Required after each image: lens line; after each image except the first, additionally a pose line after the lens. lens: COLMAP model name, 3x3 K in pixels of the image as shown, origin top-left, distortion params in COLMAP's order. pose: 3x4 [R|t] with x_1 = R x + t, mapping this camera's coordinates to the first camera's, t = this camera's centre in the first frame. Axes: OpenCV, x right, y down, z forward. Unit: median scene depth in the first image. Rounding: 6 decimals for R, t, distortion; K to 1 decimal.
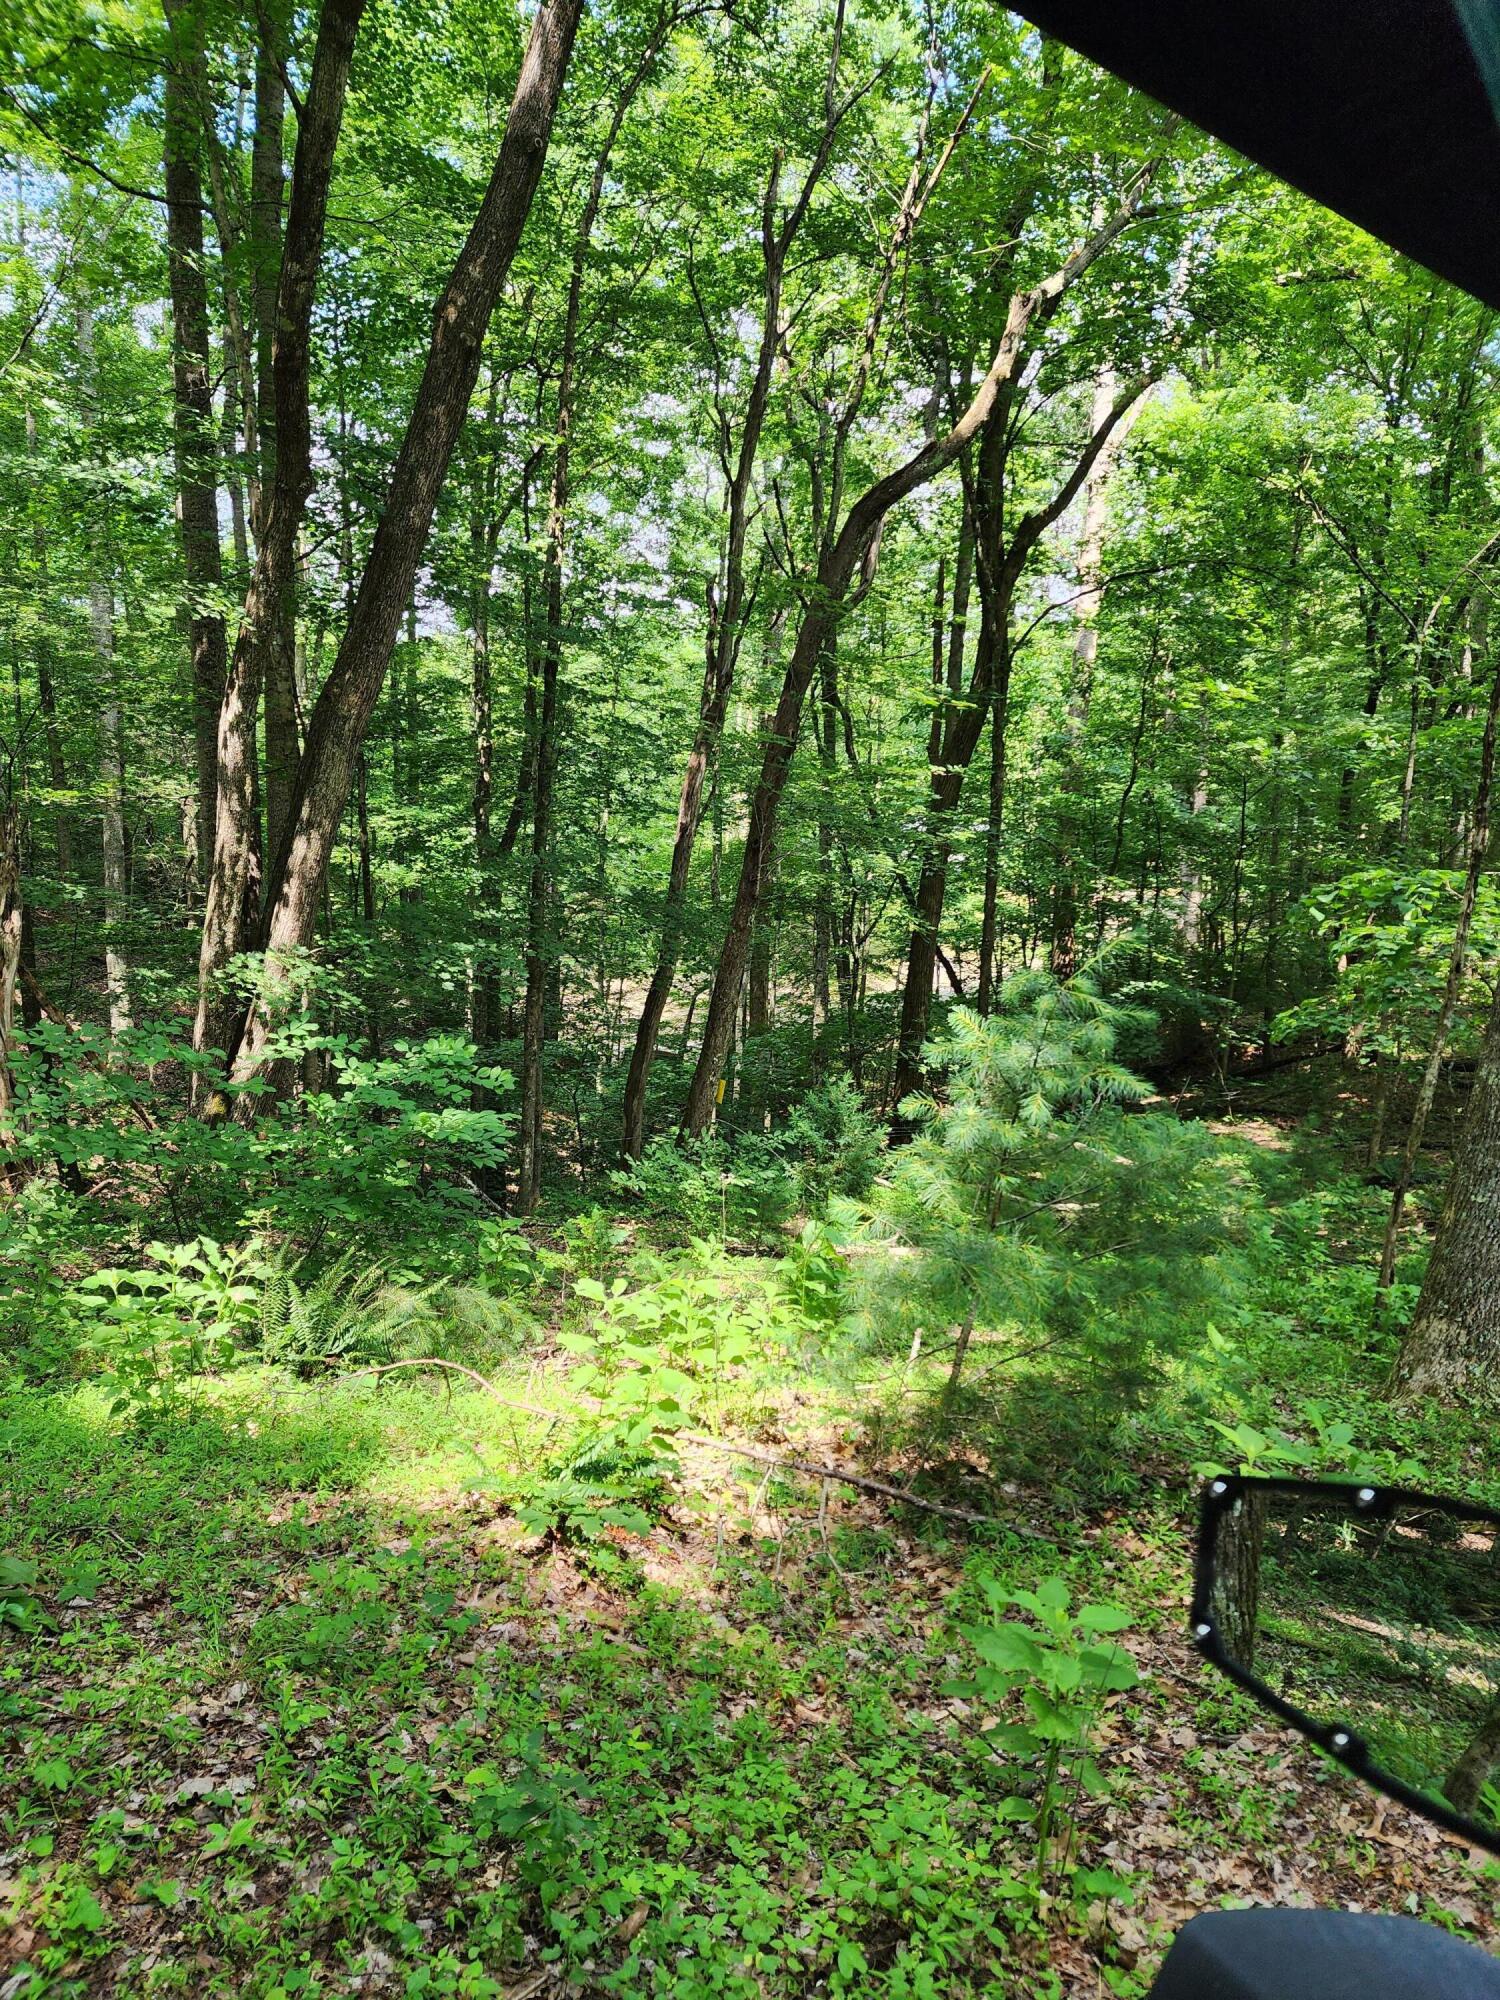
lens RADIAL K [[1482.3, 0, 750.0], [0, 1482.3, 1000.0], [0, 0, 1]] dist [0.107380, -0.159189]
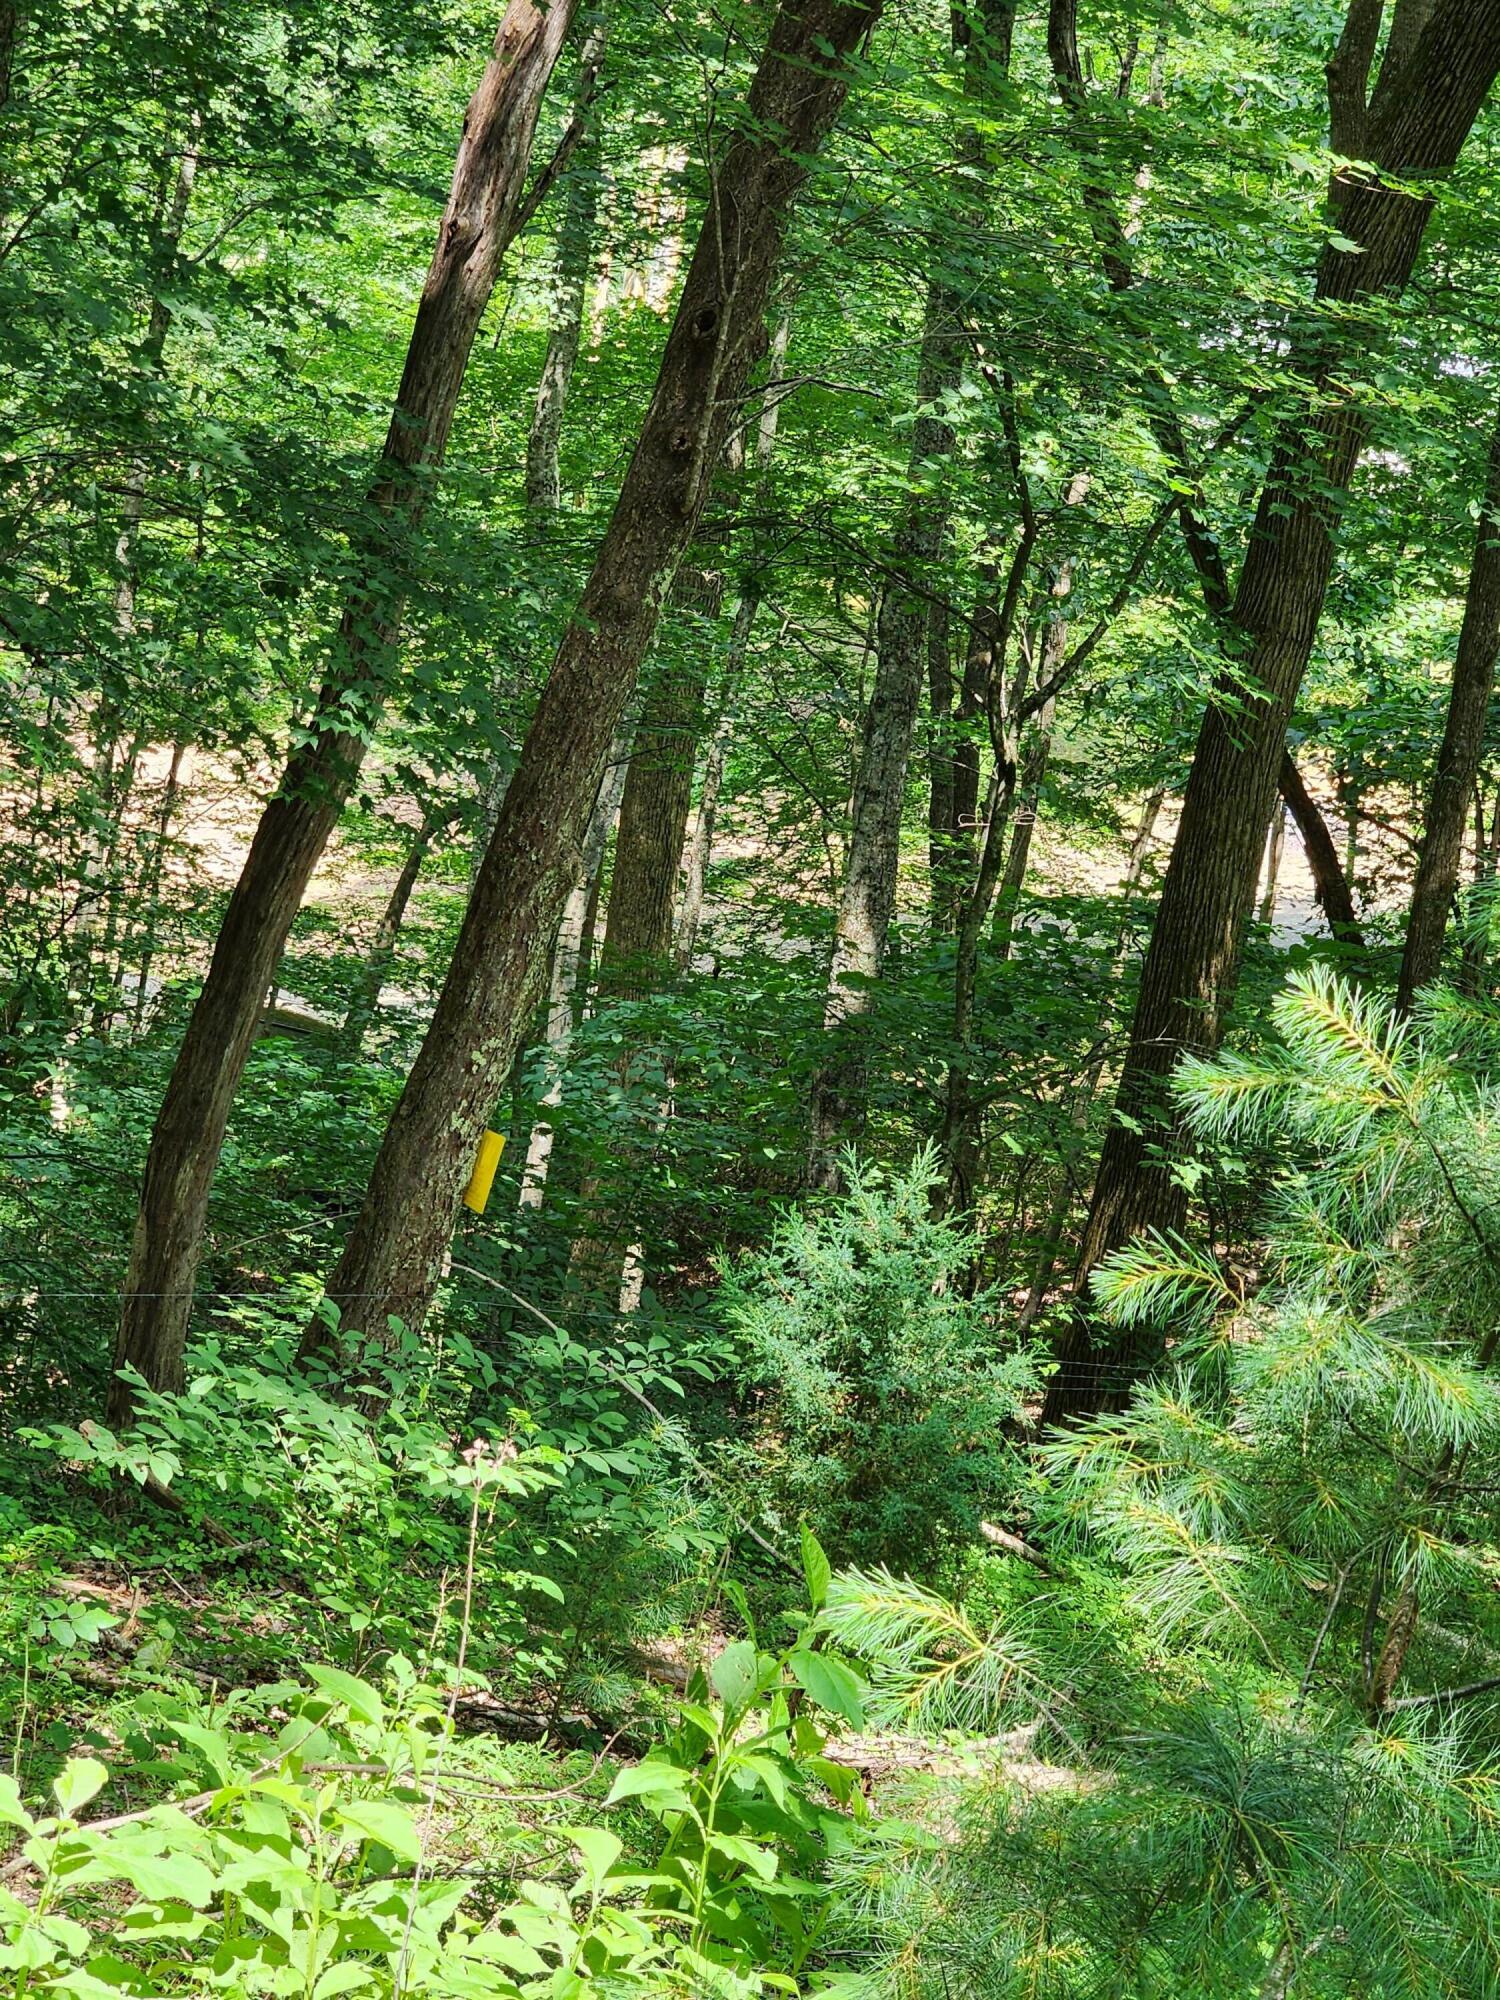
lens RADIAL K [[4030.0, 0, 750.0], [0, 4030.0, 1000.0], [0, 0, 1]] dist [-0.005244, -0.034552]
pose [[0.993993, 0.109076, 0.008986, 0.020559], [-0.109284, 0.993630, 0.027512, 0.001197], [-0.005927, -0.028329, 0.999581, 0.216192]]
